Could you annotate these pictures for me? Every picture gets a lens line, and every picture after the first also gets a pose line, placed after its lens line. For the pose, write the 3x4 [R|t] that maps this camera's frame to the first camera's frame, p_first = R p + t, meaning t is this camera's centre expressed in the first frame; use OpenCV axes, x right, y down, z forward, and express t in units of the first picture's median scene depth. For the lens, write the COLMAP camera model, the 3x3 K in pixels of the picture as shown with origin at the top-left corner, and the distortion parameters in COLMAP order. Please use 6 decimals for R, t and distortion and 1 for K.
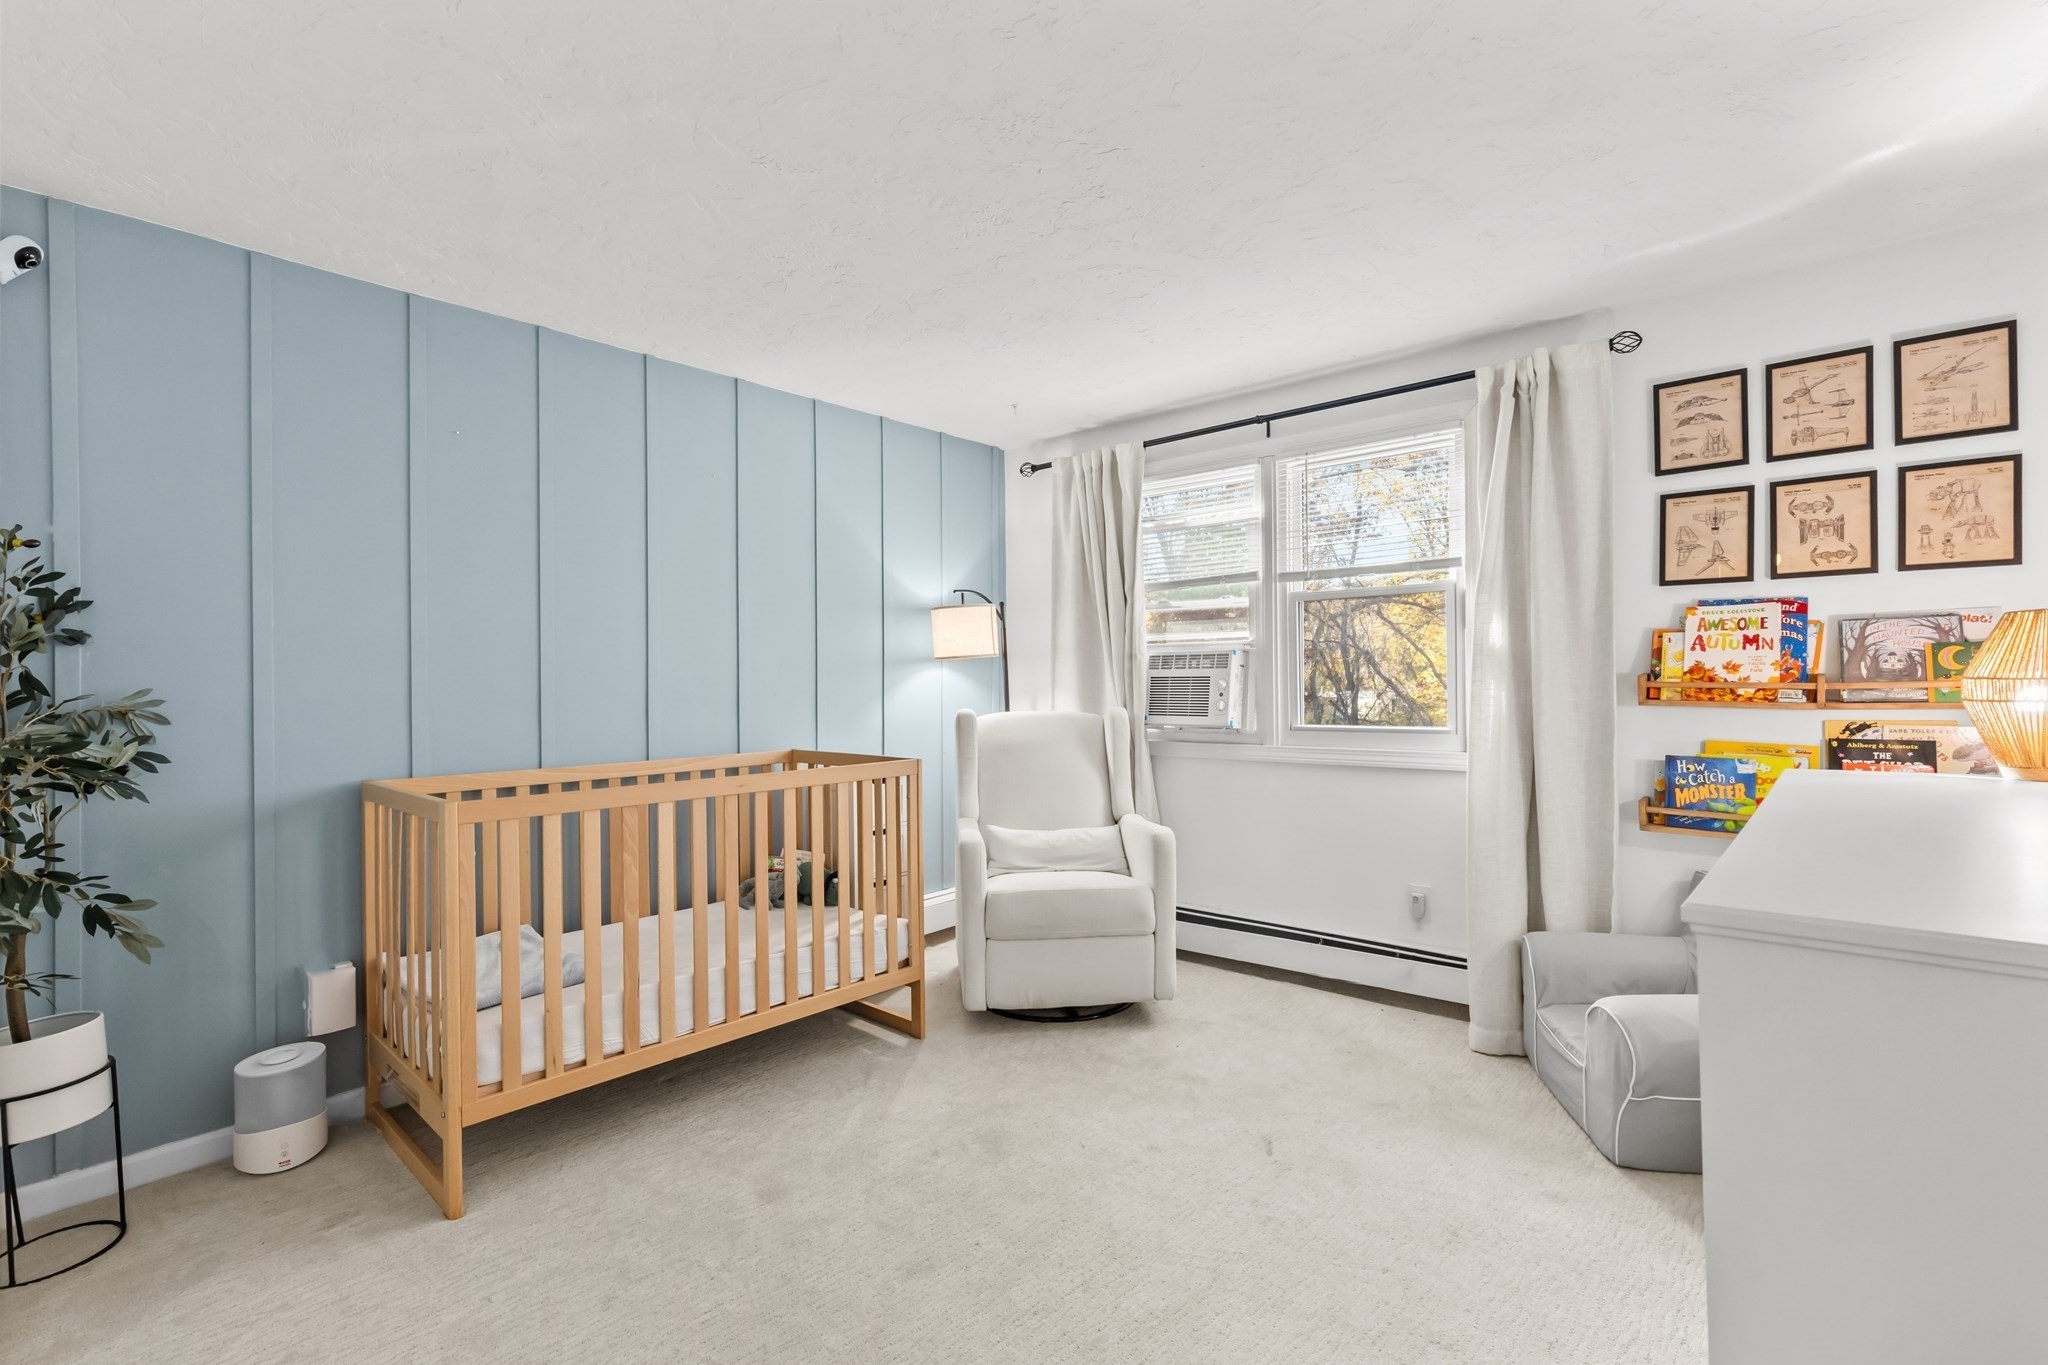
lens RADIAL K [[911.5, 0, 1036.2], [0, 911.5, 683.3], [0, 0, 1]] dist [0.003141, -0.000187]
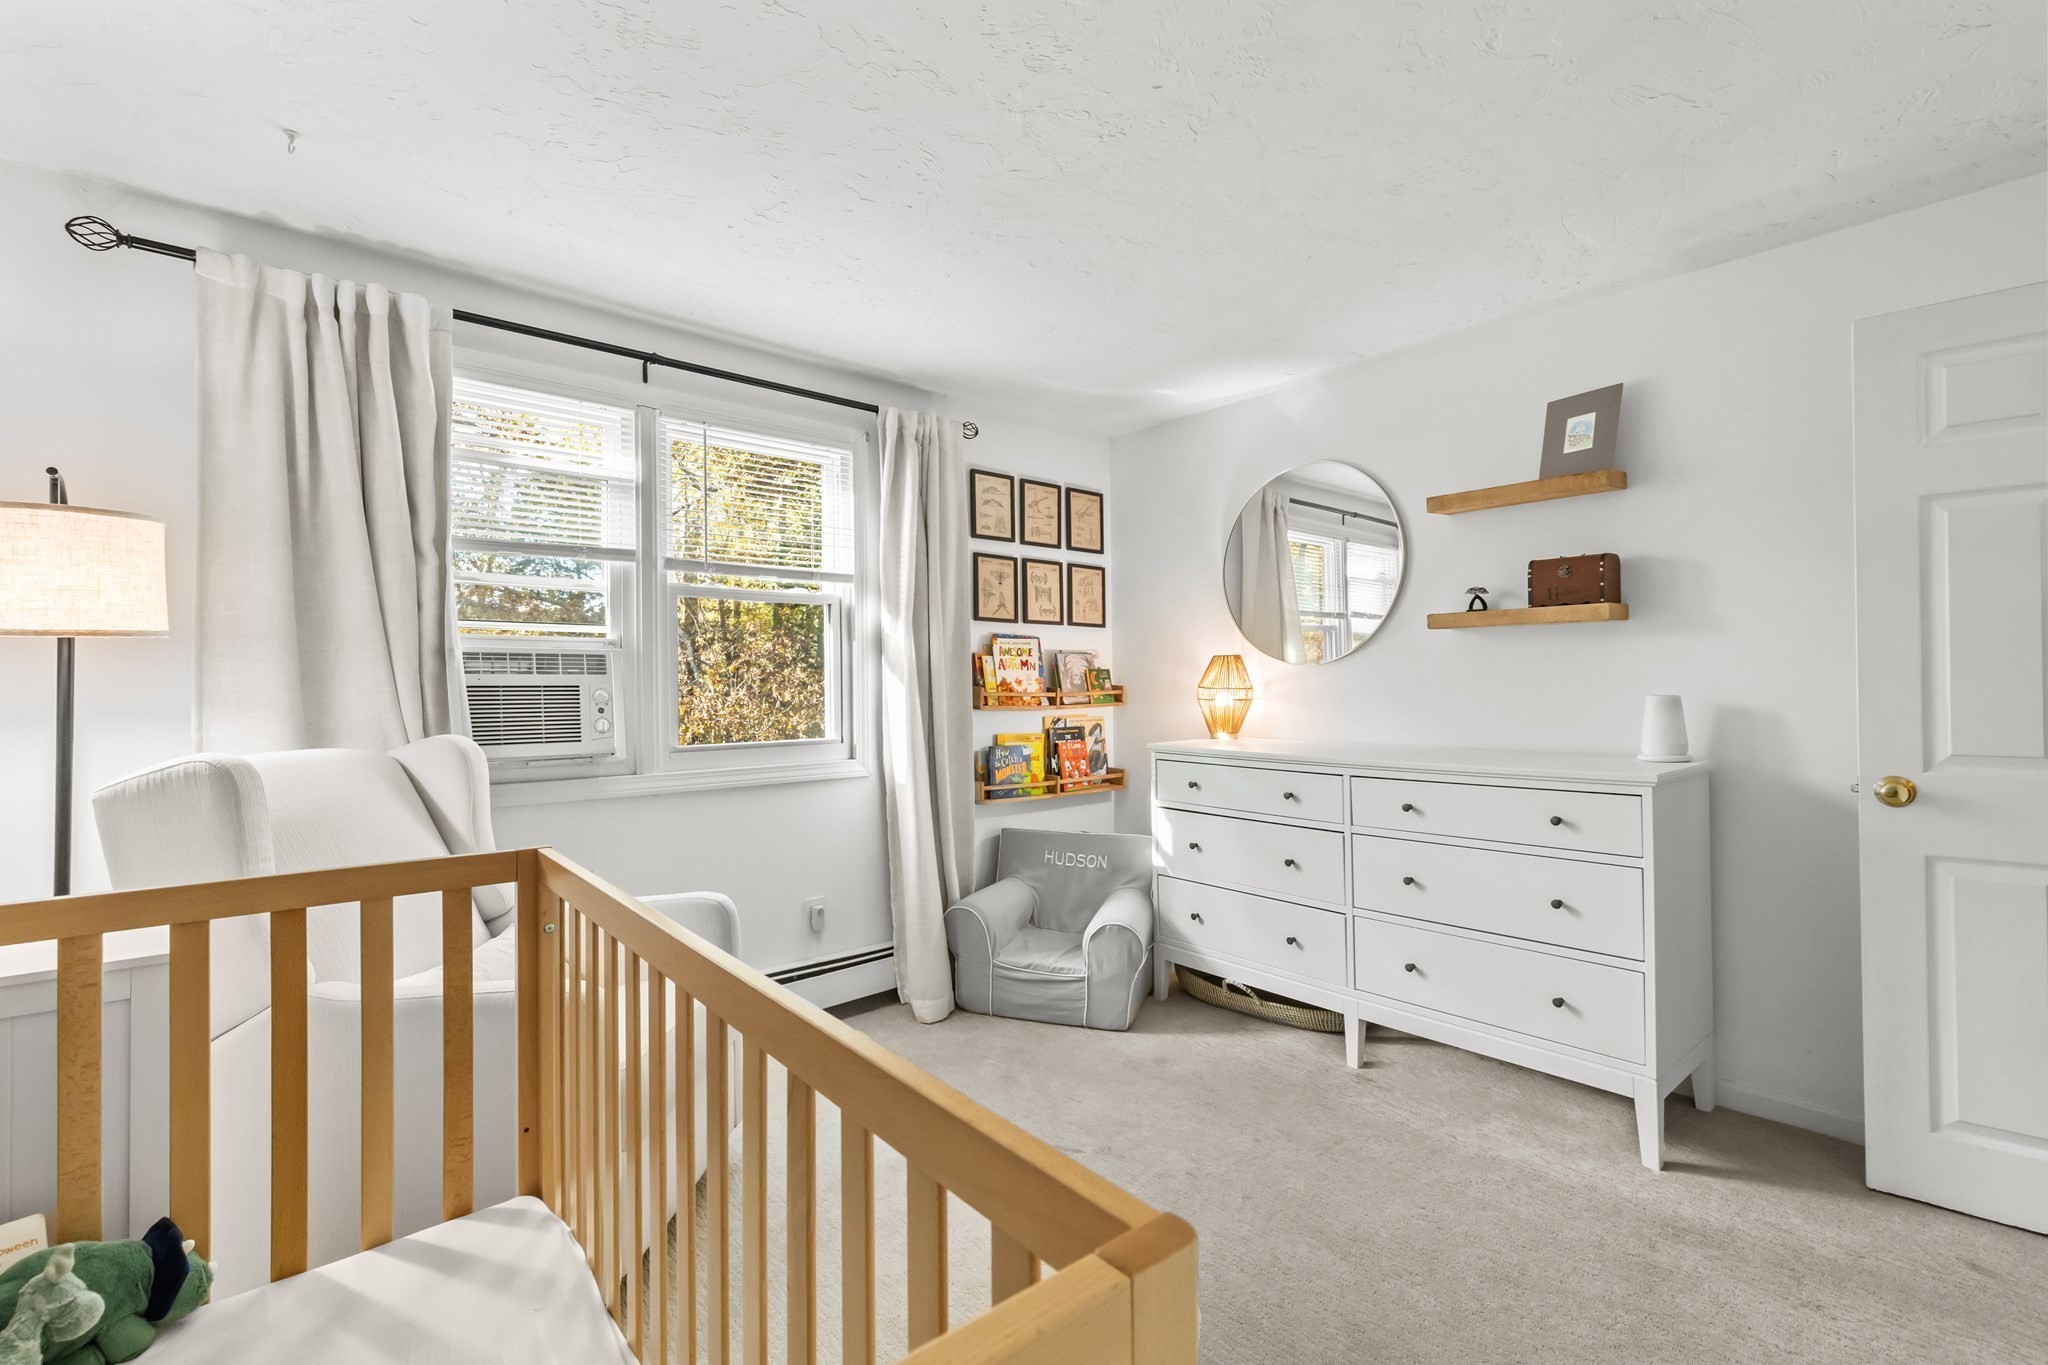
lens RADIAL K [[911.5, 0, 1036.2], [0, 911.5, 683.3], [0, 0, 1]] dist [0.003141, -0.000187]
pose [[0.138605, 0.008655, 0.990310, -0.635470], [0.002959, 0.999954, -0.009153, -0.002078], [-0.990343, 0.004199, 0.138573, 0.743328]]
